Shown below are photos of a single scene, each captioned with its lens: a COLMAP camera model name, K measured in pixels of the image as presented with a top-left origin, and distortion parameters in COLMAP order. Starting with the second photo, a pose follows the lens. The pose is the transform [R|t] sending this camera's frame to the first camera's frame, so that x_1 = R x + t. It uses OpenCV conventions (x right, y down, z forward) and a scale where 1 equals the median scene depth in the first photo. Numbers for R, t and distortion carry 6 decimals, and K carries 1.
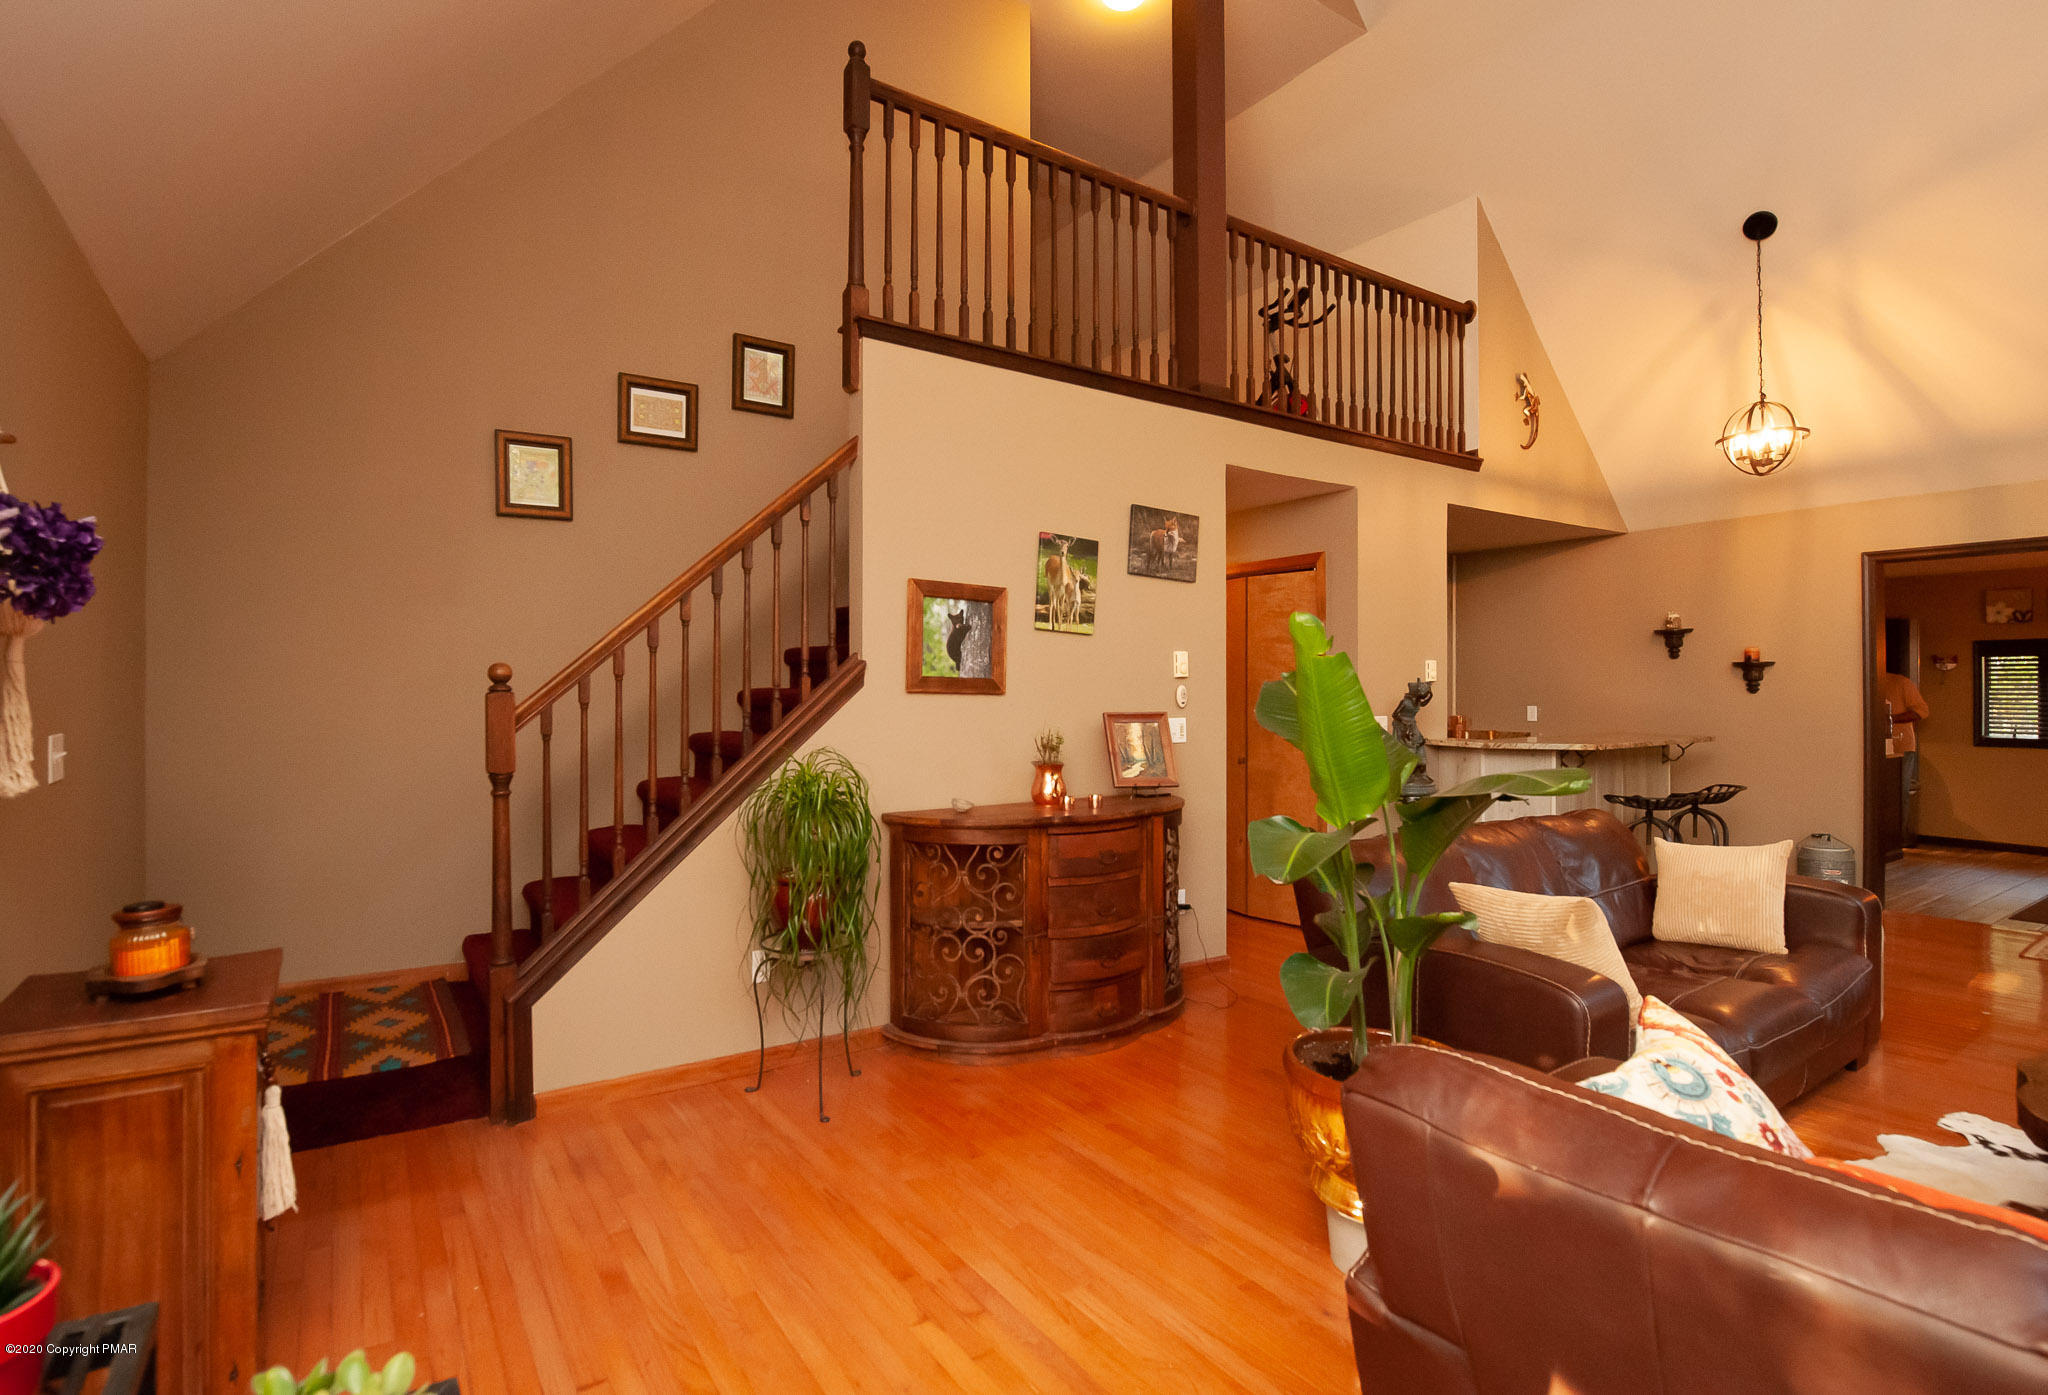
lens RADIAL K [[1043.3, 0, 922.5], [0, 1043.3, 677.4], [0, 0, 1]] dist [-0.000401, -0.011867]
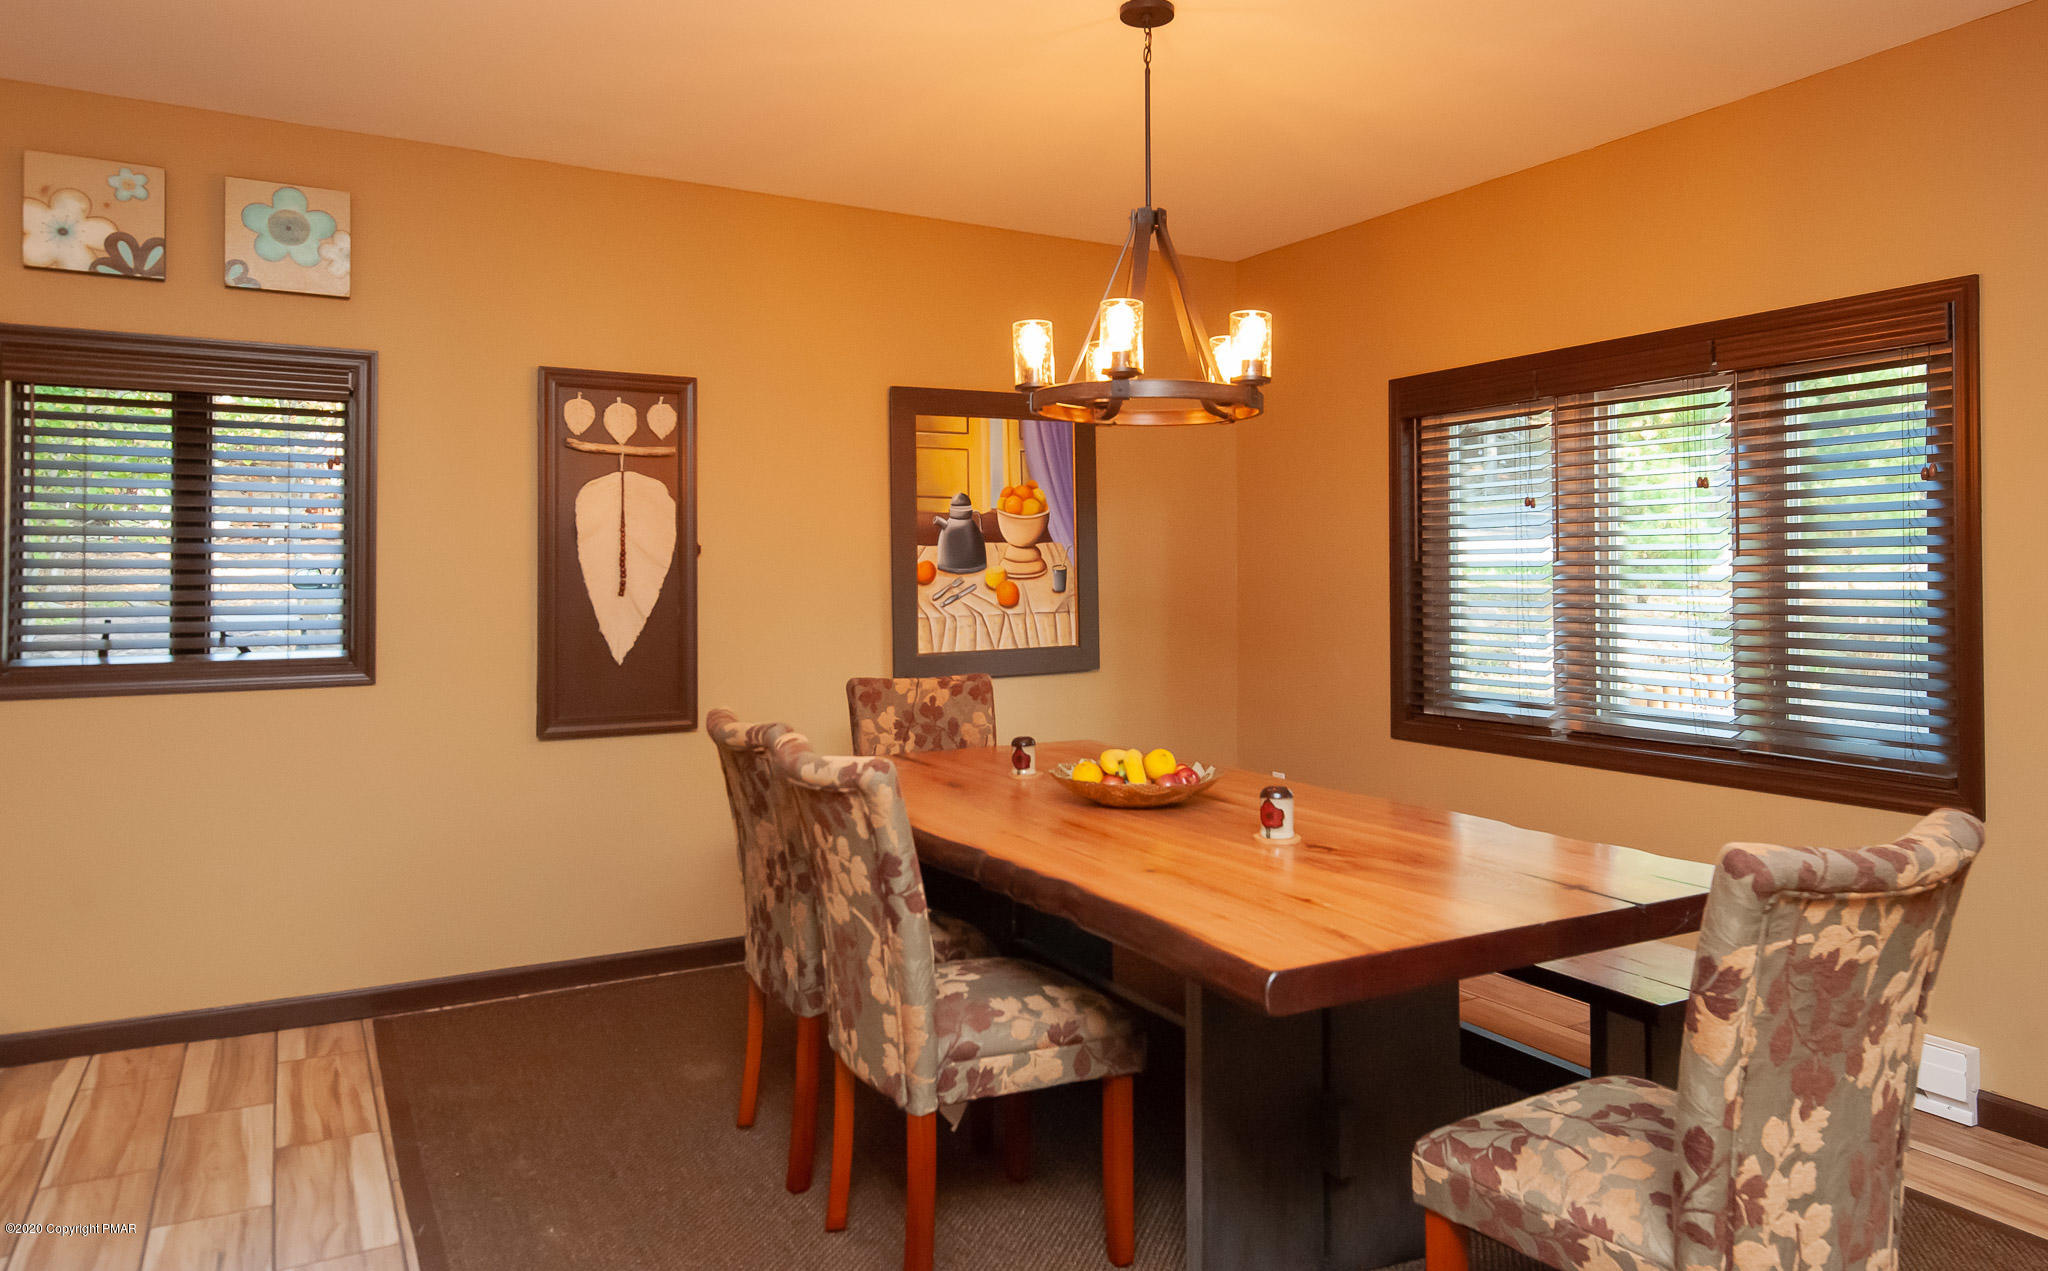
lens RADIAL K [[1305.9, 0, 1014.4], [0, 1305.9, 574.4], [0, 0, 1]] dist [0.005061, -0.000113]
pose [[0.071048, 0.000642, 0.997473, 1.342280], [-0.005663, 0.999984, -0.000240, 0.060475], [-0.997457, -0.005632, 0.071051, 1.357073]]
